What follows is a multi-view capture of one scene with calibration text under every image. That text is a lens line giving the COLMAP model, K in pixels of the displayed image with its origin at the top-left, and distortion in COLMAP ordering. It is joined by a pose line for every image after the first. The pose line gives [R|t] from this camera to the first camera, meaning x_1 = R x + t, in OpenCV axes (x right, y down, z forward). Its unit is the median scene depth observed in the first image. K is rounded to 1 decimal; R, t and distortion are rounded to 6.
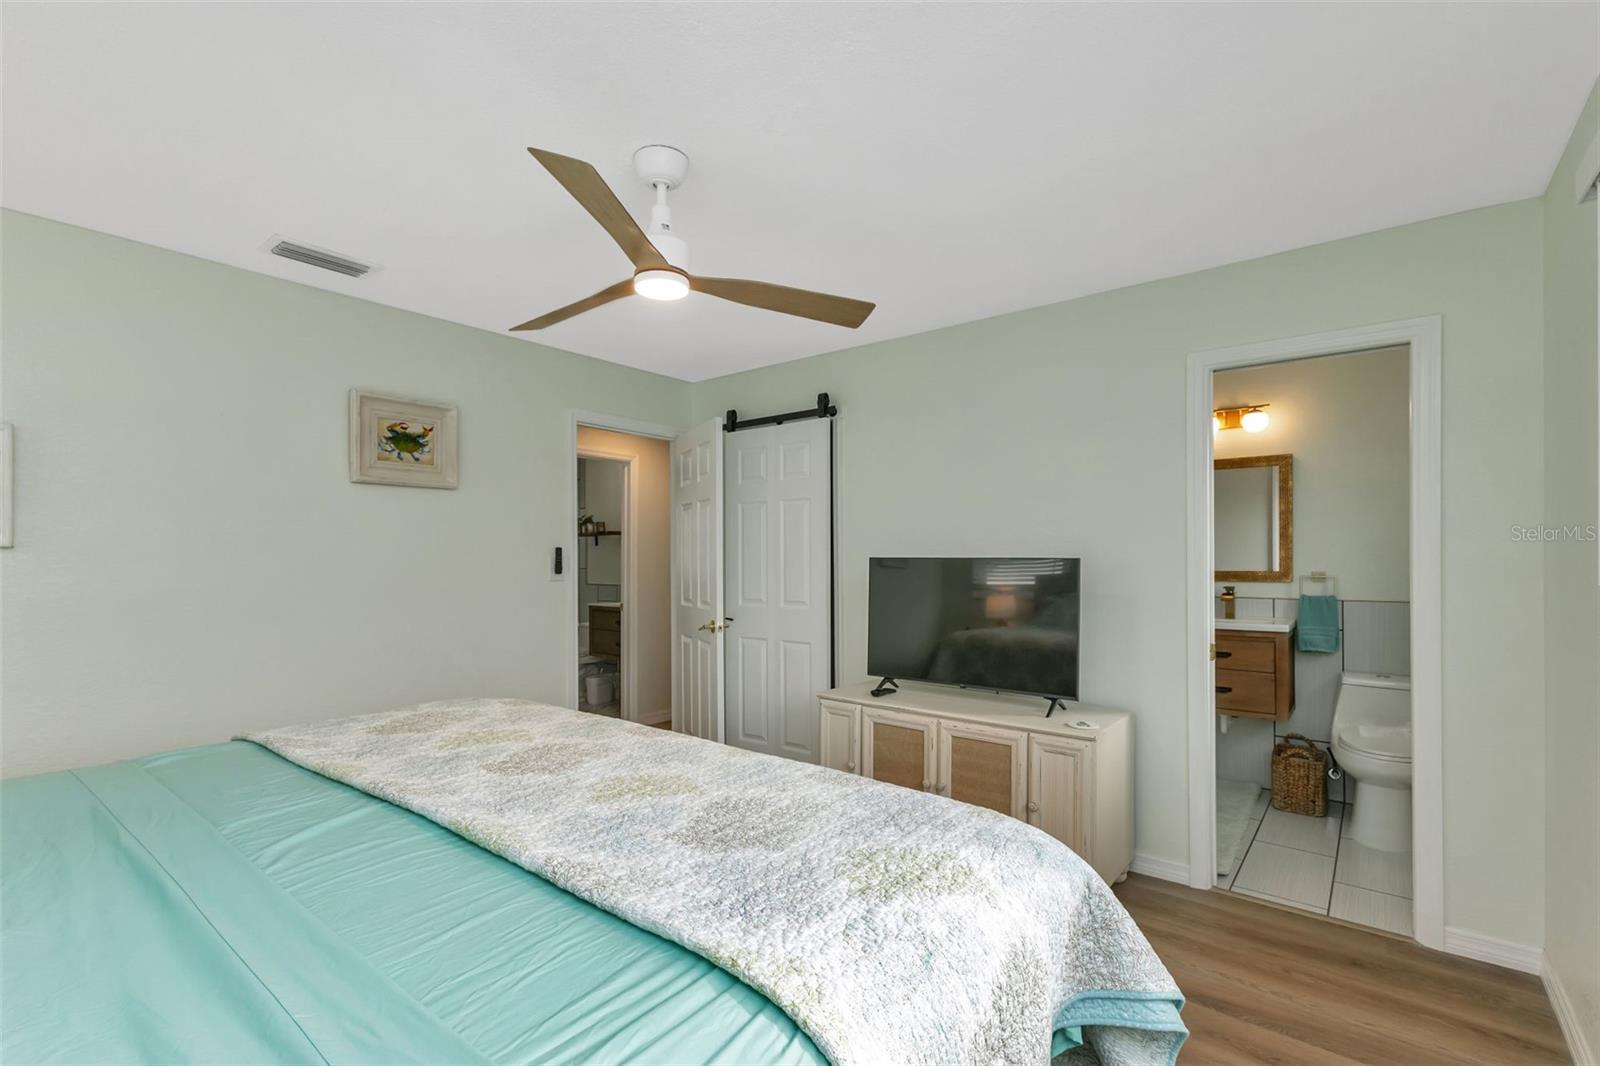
lens RADIAL K [[714.1, 0, 803.3], [0, 714.1, 548.9], [0, 0, 1]] dist [0.008179, -0.001103]
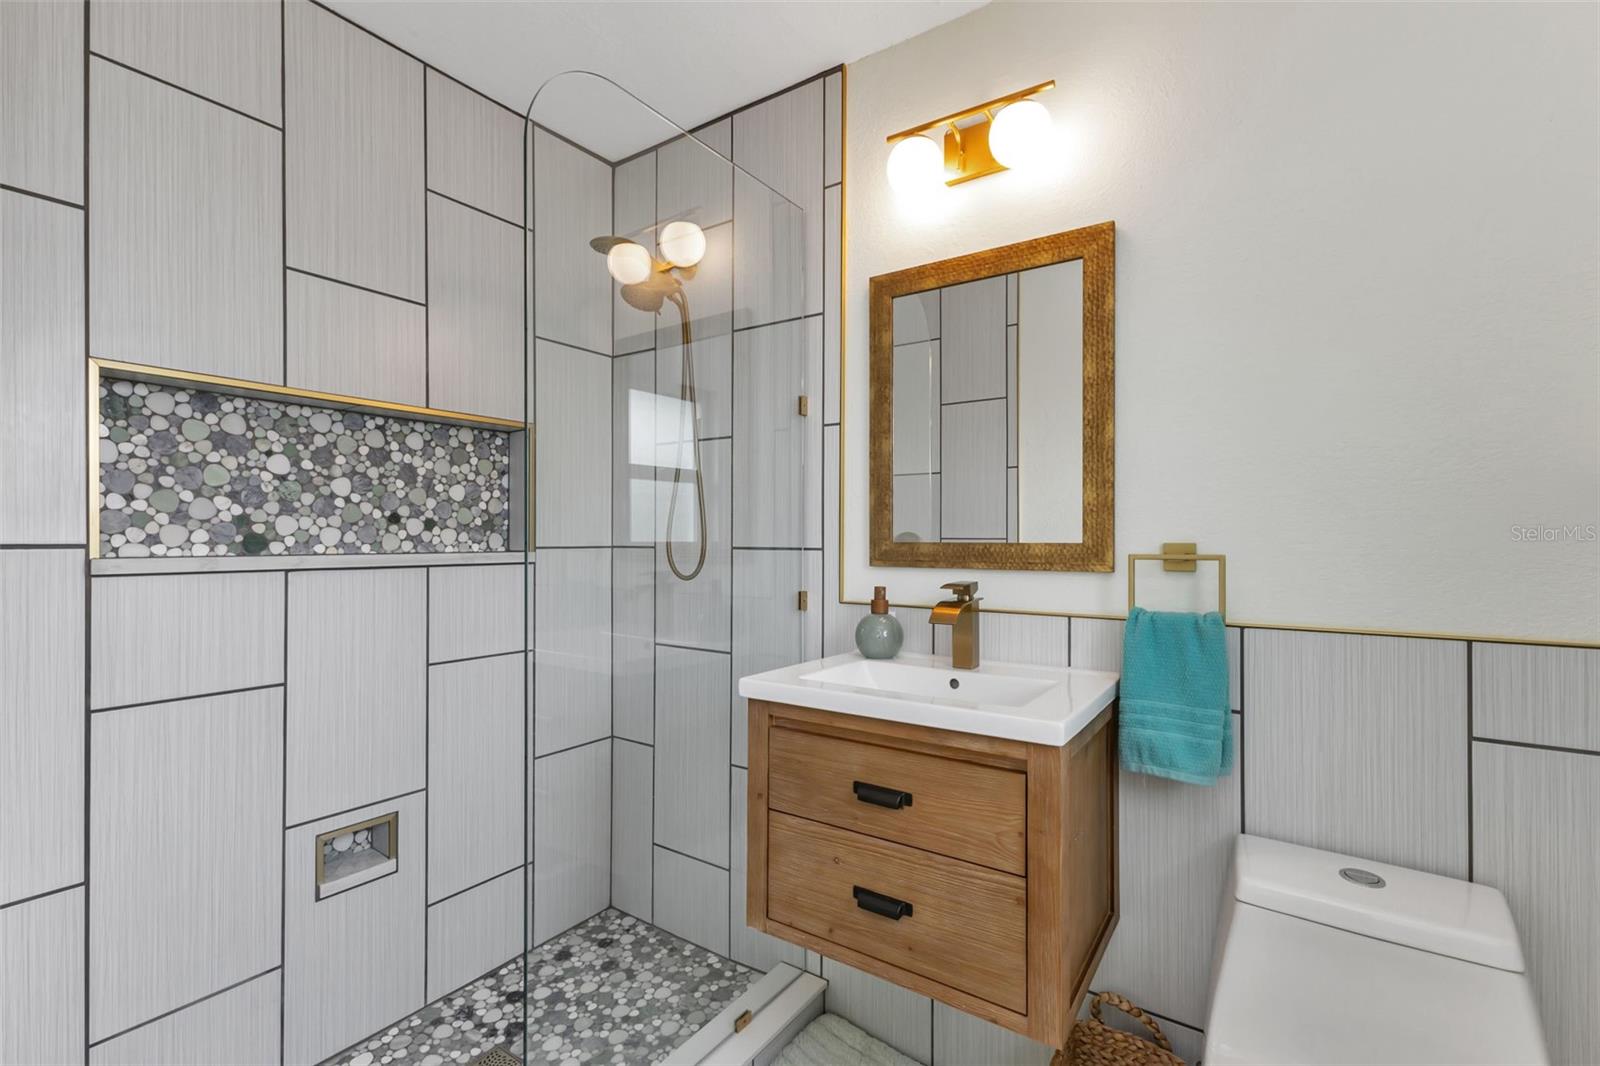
lens RADIAL K [[714.1, 0, 799.4], [0, 714.1, 537.1], [0, 0, 1]] dist [0.008179, -0.001103]
pose [[0.996570, 0.002587, 0.082712, 0.494075], [-0.002997, 0.999984, 0.004837, 0.027267], [-0.082698, -0.005068, 0.996562, 0.651444]]
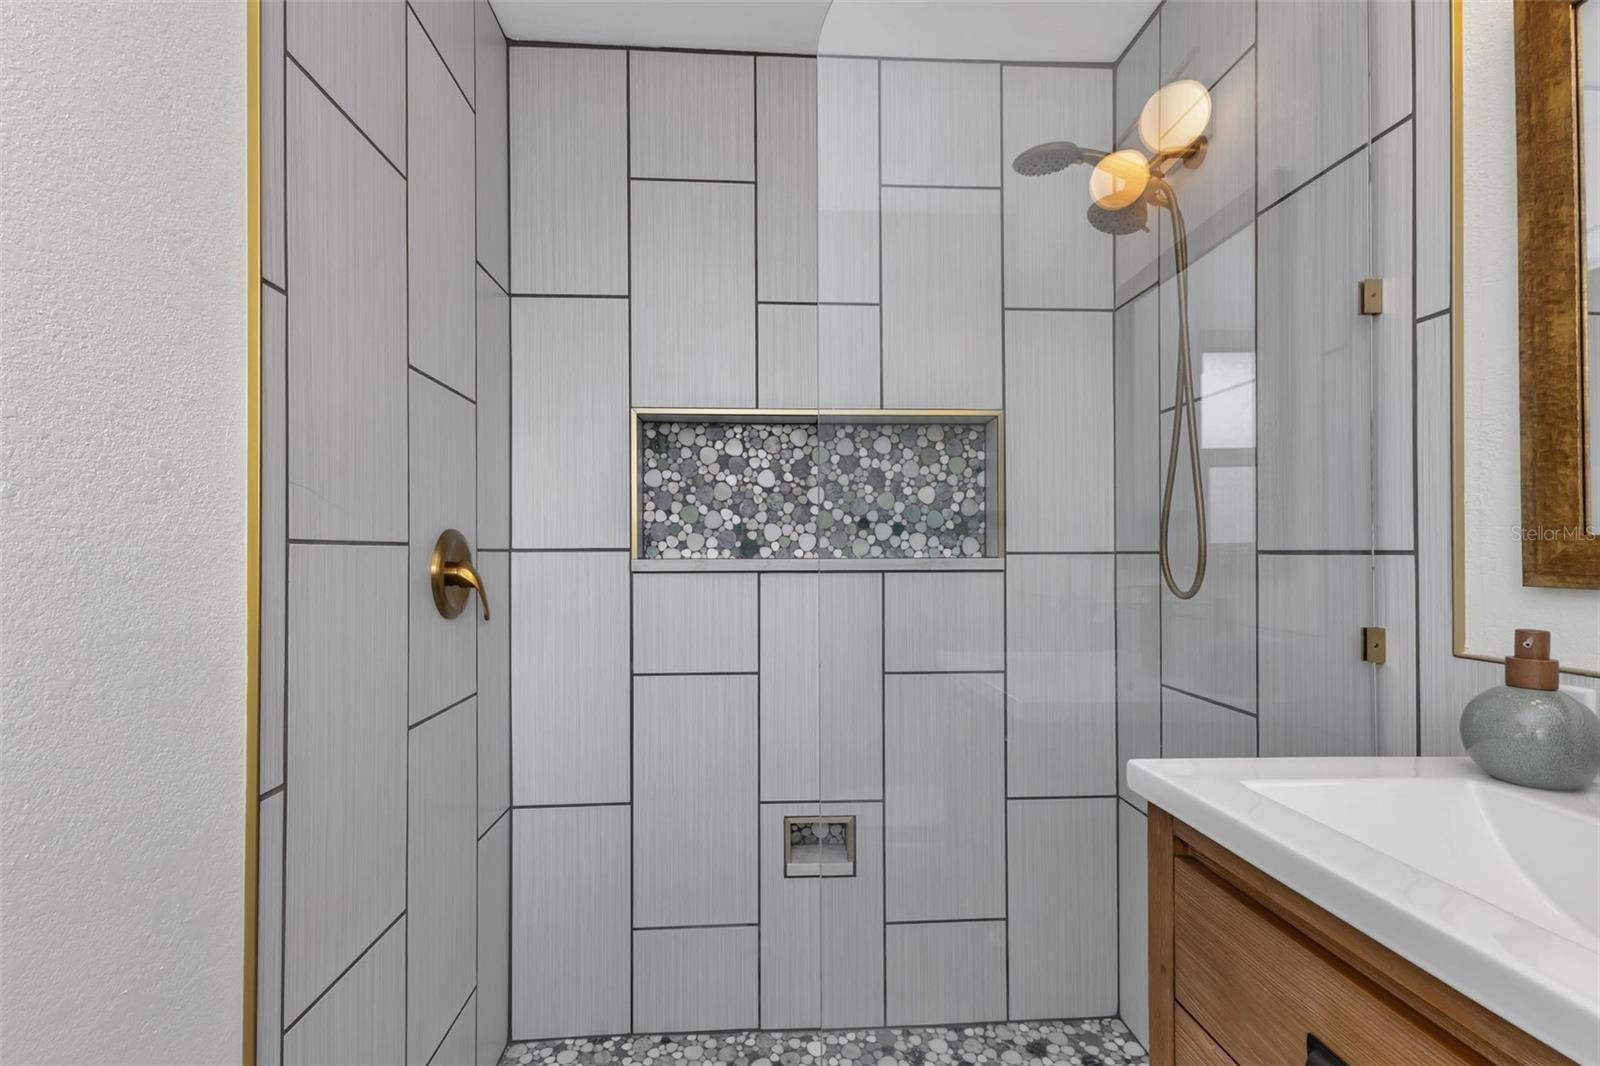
lens RADIAL K [[714.1, 0, 798.6], [0, 714.1, 544.2], [0, 0, 1]] dist [0.008179, -0.001103]
pose [[0.682282, -0.010678, -0.731011, 0.580721], [0.008688, 0.999941, -0.006498, 0.034030], [0.731037, -0.001917, 0.682335, 0.779642]]
